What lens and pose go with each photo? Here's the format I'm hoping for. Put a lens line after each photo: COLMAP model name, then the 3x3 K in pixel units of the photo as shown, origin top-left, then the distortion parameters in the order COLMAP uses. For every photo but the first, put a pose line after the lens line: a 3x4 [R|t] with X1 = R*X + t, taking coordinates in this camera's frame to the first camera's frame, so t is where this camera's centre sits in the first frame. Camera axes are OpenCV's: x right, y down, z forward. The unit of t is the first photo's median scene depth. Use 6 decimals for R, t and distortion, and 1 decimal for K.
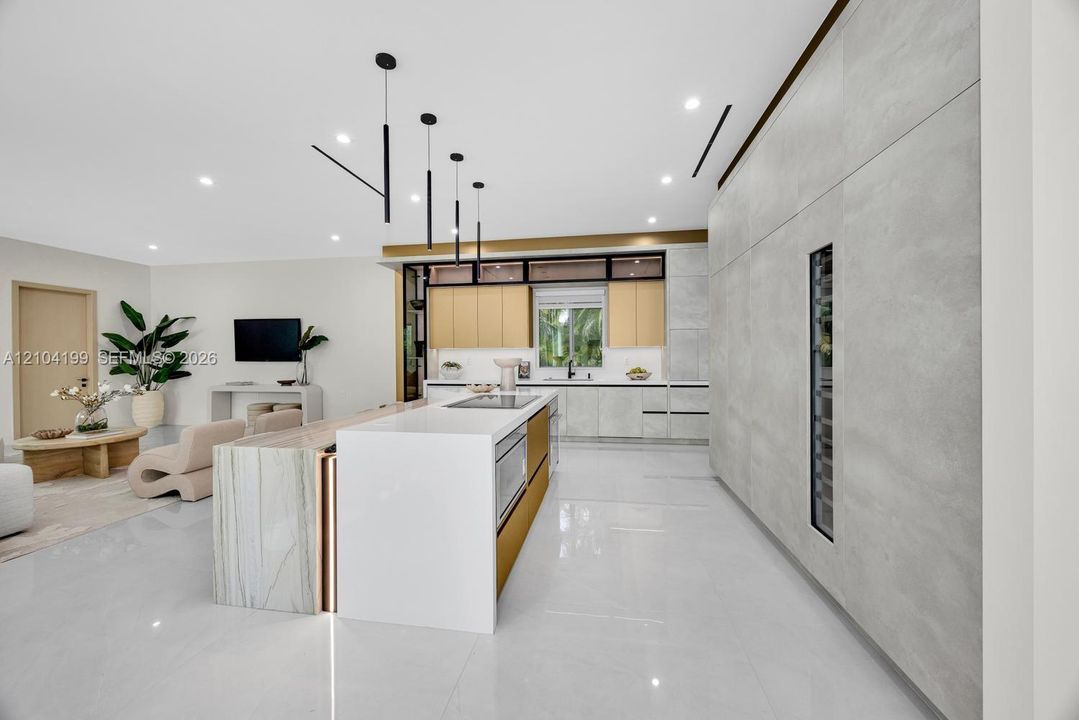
lens RADIAL K [[418.1, 0, 536.6], [0, 418.1, 359.1], [0, 0, 1]] dist [-0.001364, -0.000198]
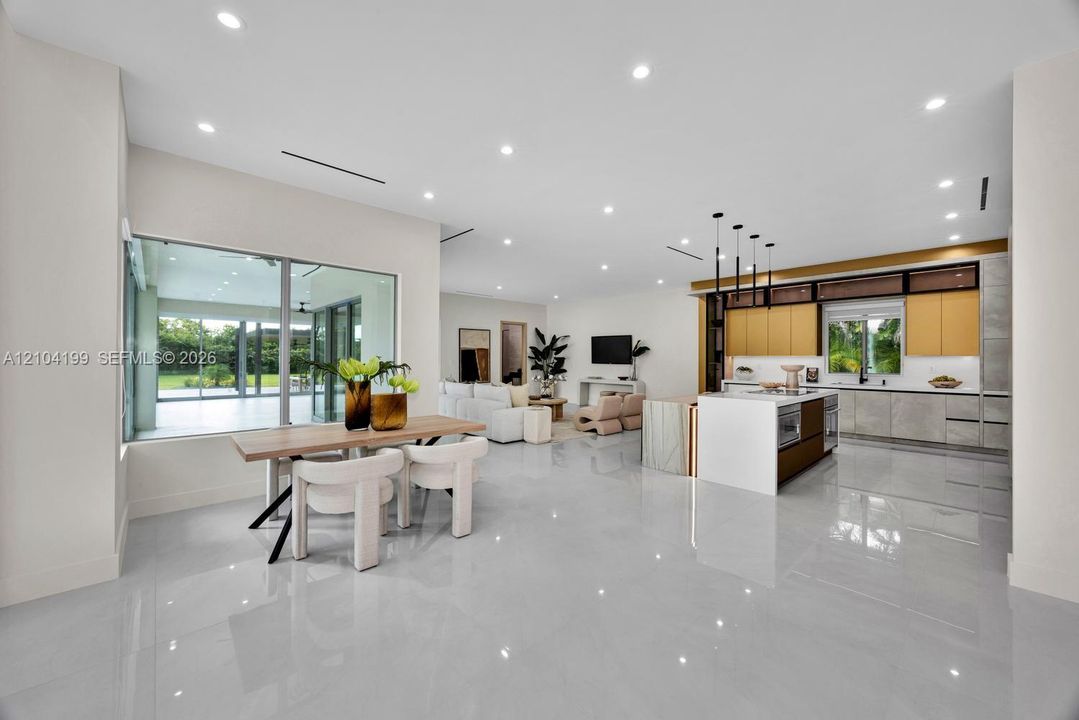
lens RADIAL K [[418.1, 0, 536.6], [0, 418.1, 359.1], [0, 0, 1]] dist [-0.001364, -0.000198]
pose [[0.799833, 0.009406, -0.600148, 0.056209], [-0.013982, 0.999898, -0.002963, -0.003909], [0.600059, 0.010761, 0.799883, -0.413996]]
